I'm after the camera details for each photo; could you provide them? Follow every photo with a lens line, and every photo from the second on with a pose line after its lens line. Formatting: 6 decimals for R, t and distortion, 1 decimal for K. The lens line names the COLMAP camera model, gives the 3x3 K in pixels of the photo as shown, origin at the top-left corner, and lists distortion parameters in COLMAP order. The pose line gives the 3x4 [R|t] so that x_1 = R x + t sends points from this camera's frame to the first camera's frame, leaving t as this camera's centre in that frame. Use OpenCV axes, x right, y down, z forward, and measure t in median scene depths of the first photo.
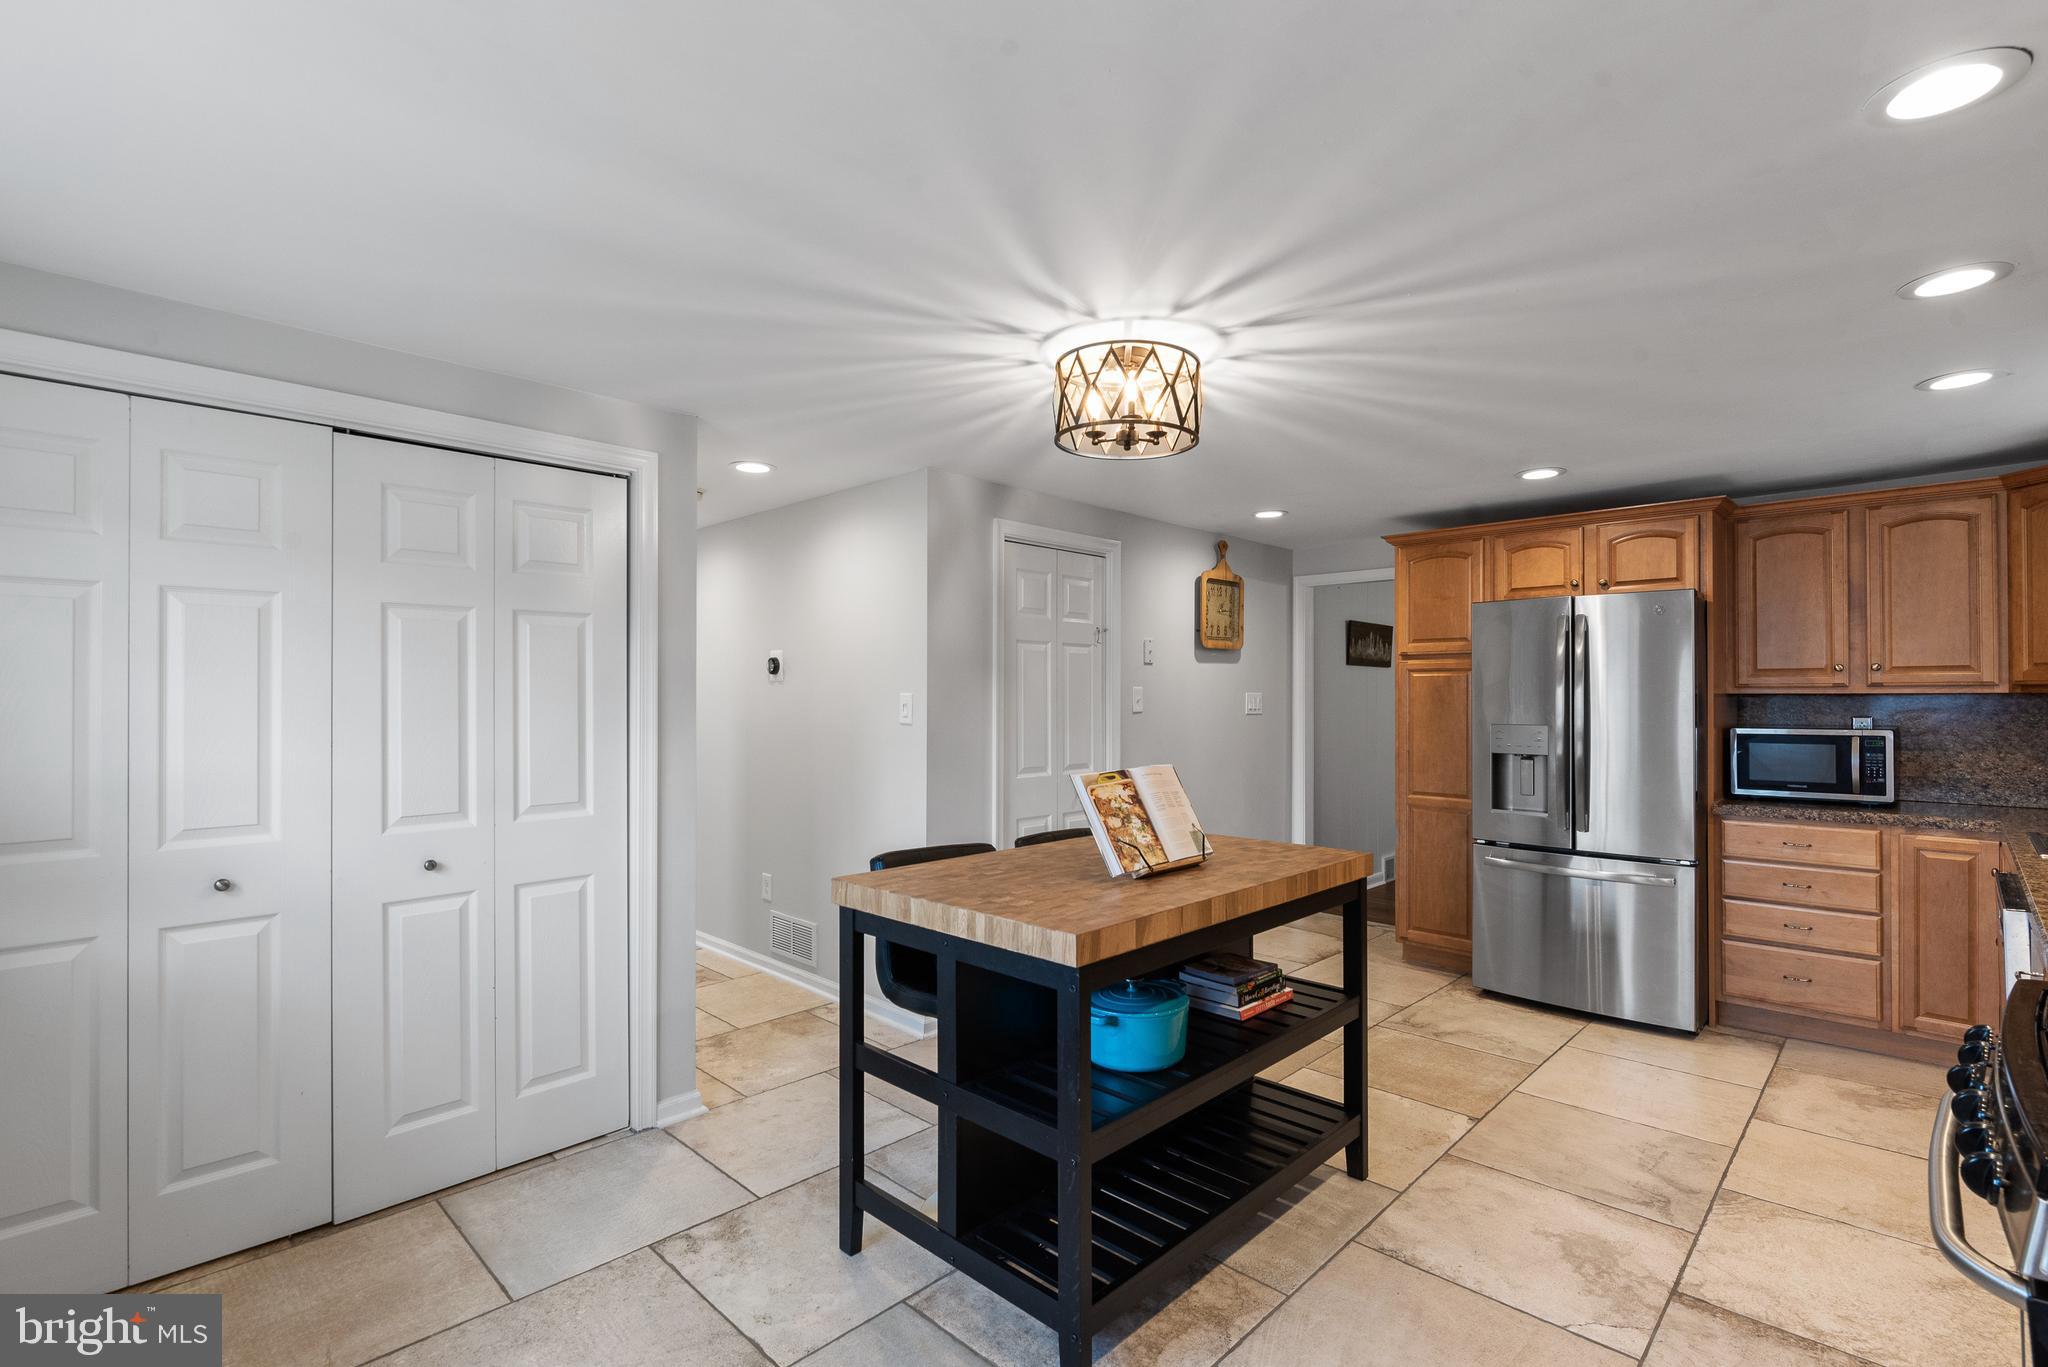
lens RADIAL K [[940.9, 0, 1021.6], [0, 940.9, 691.7], [0, 0, 1]] dist [-0.002742, -0.000593]
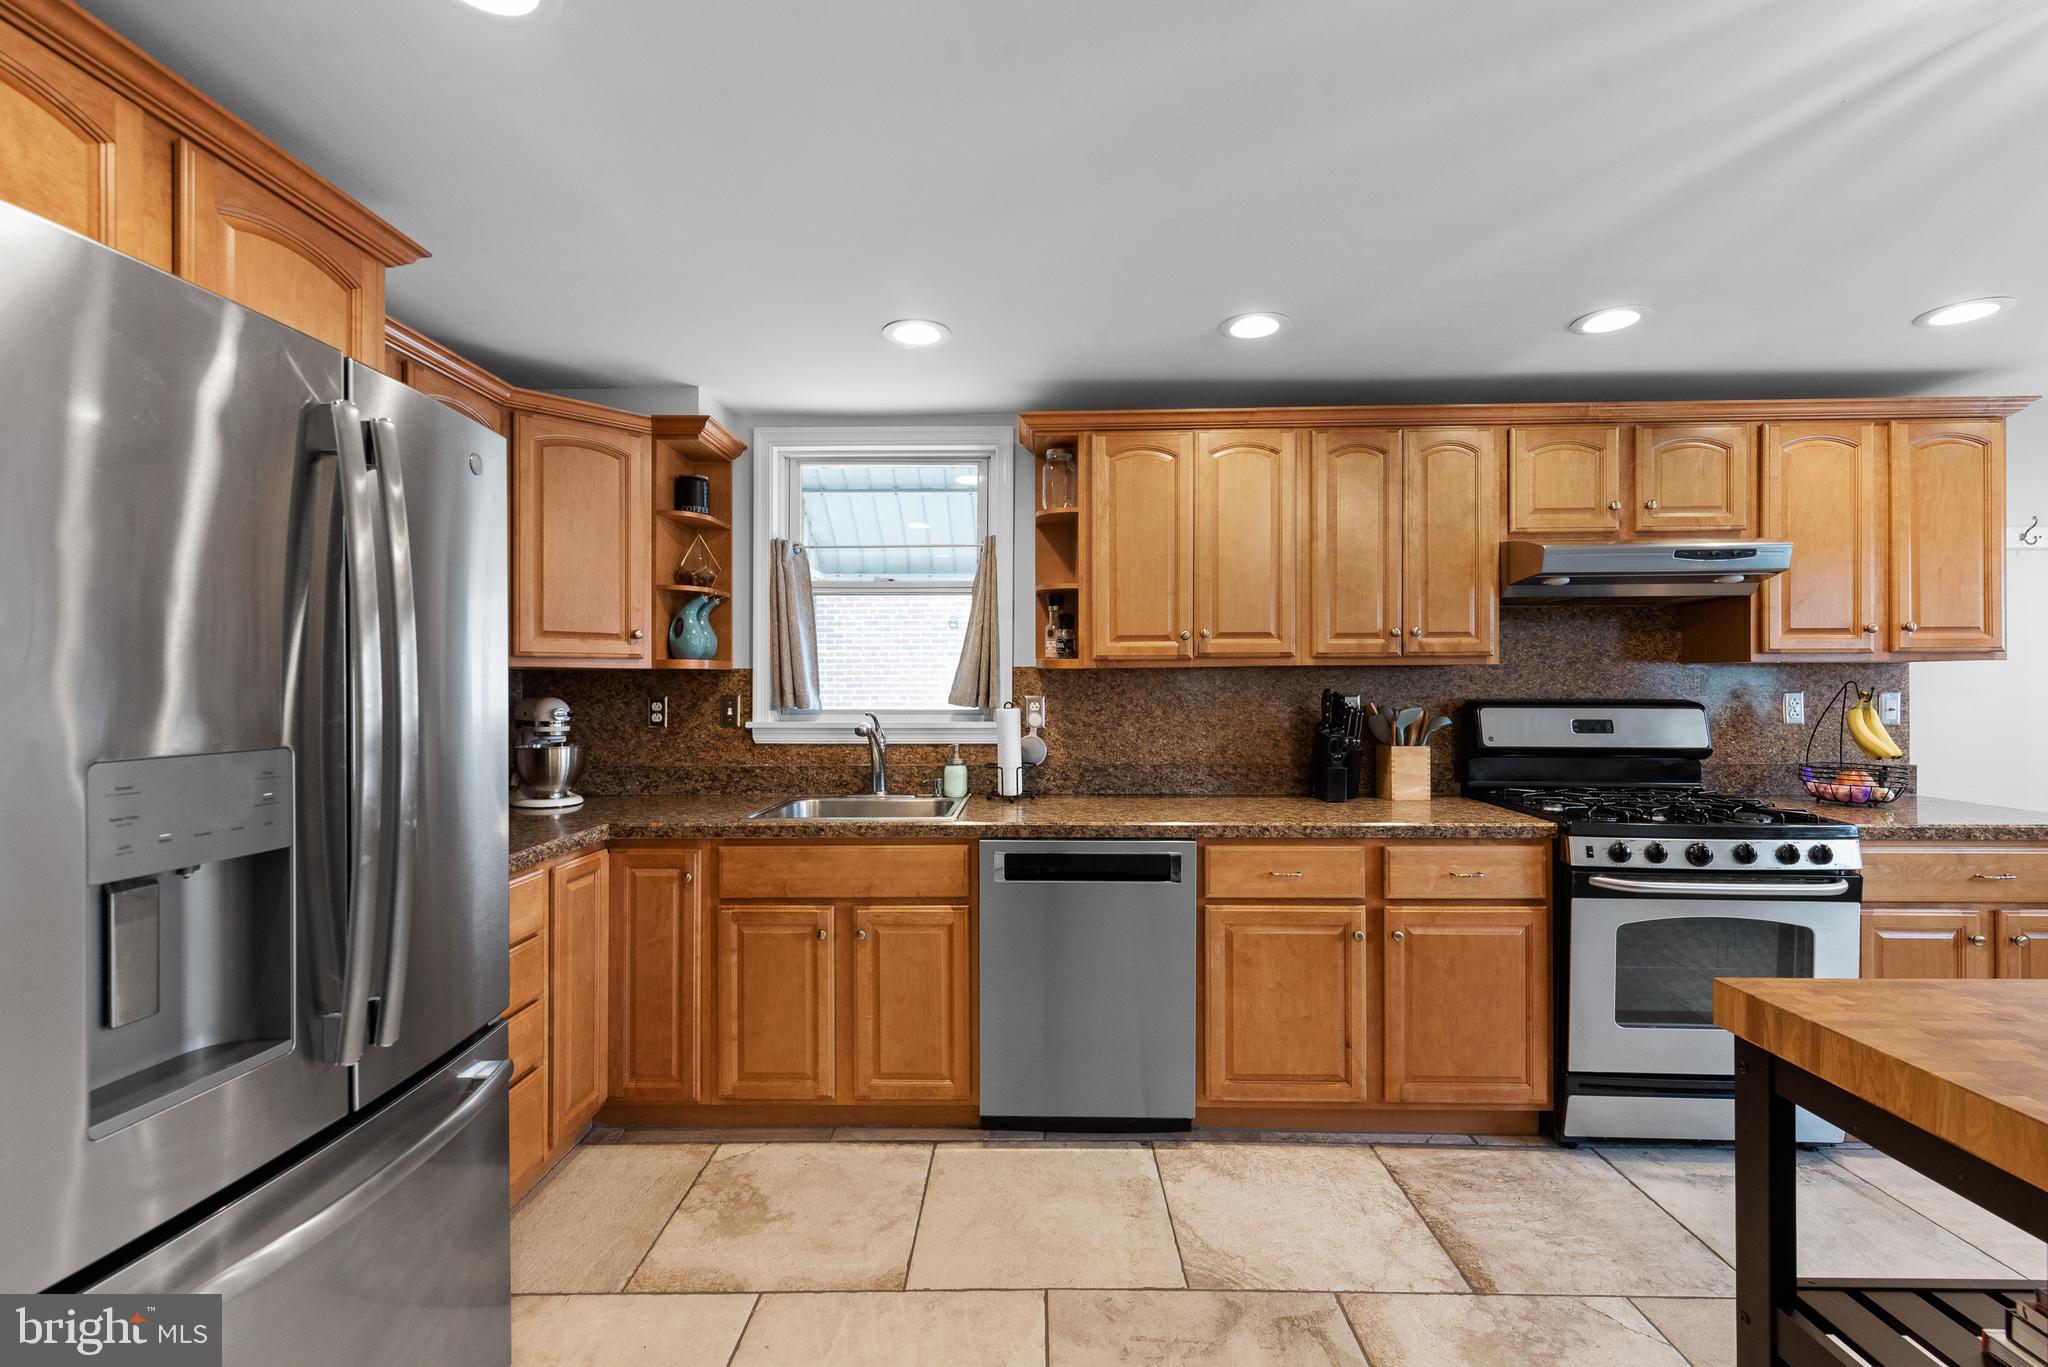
lens RADIAL K [[884.7, 0, 1022.1], [0, 884.7, 681.6], [0, 0, 1]] dist [0.001219, -0.000293]
pose [[-0.688815, 0.006330, 0.724910, 0.221204], [-0.000274, 0.999960, -0.008991, 0.019994], [-0.724937, -0.006392, -0.688785, 1.188876]]
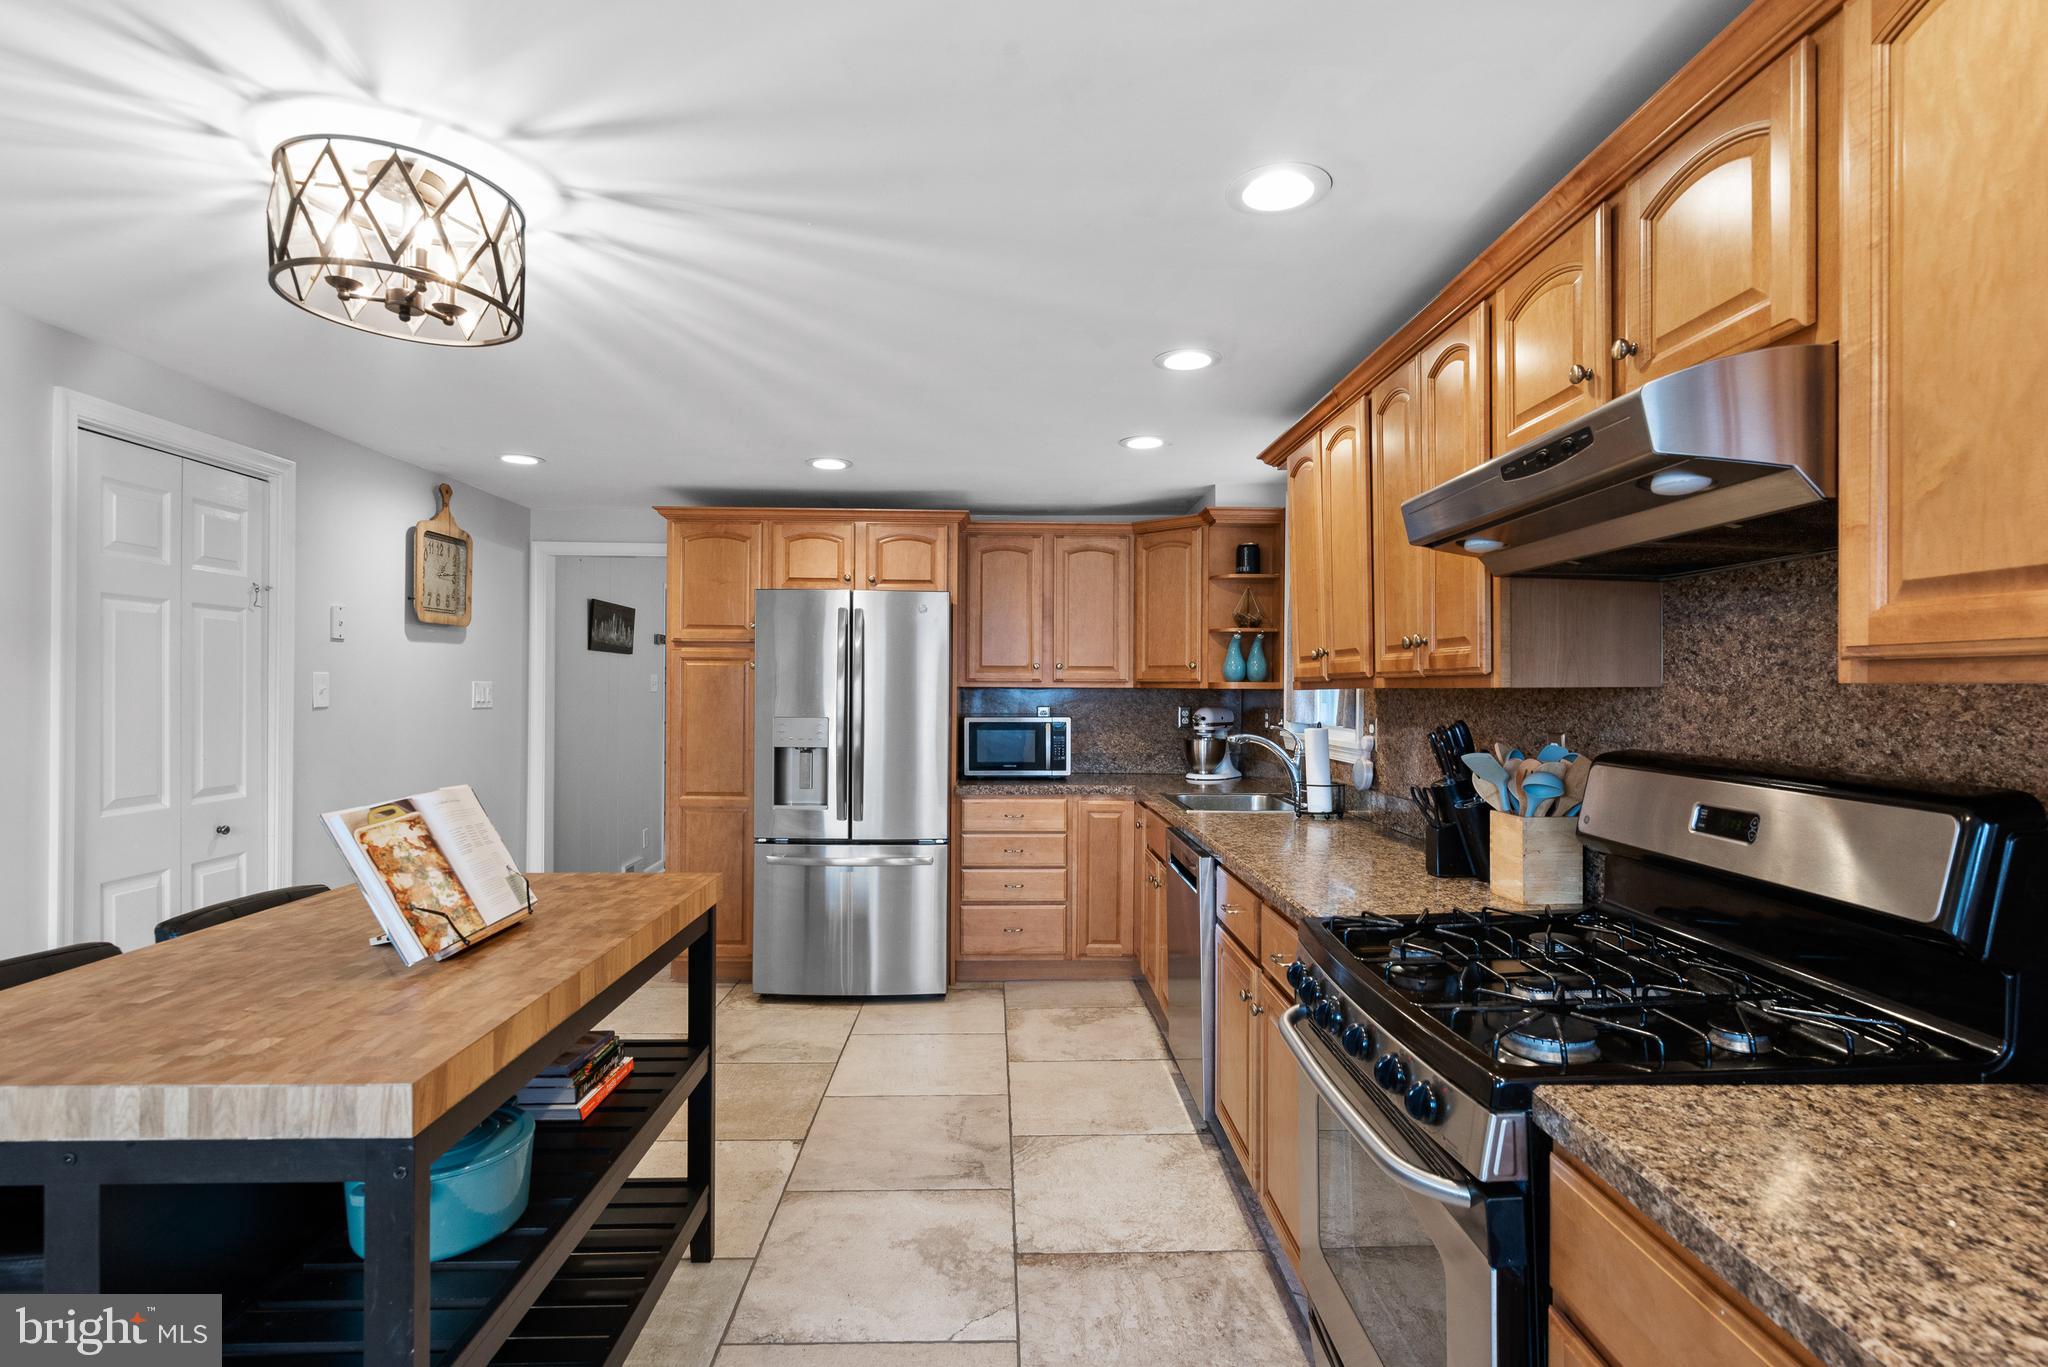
lens RADIAL K [[994.0, 0, 1018.9], [0, 994.0, 691.4], [0, 0, 1]] dist [0.003035, -0.000145]
pose [[0.696805, 0.002508, 0.717256, -0.065686], [-0.010863, 0.999916, 0.007057, -0.001907], [-0.717178, -0.012708, 0.696774, 0.137135]]
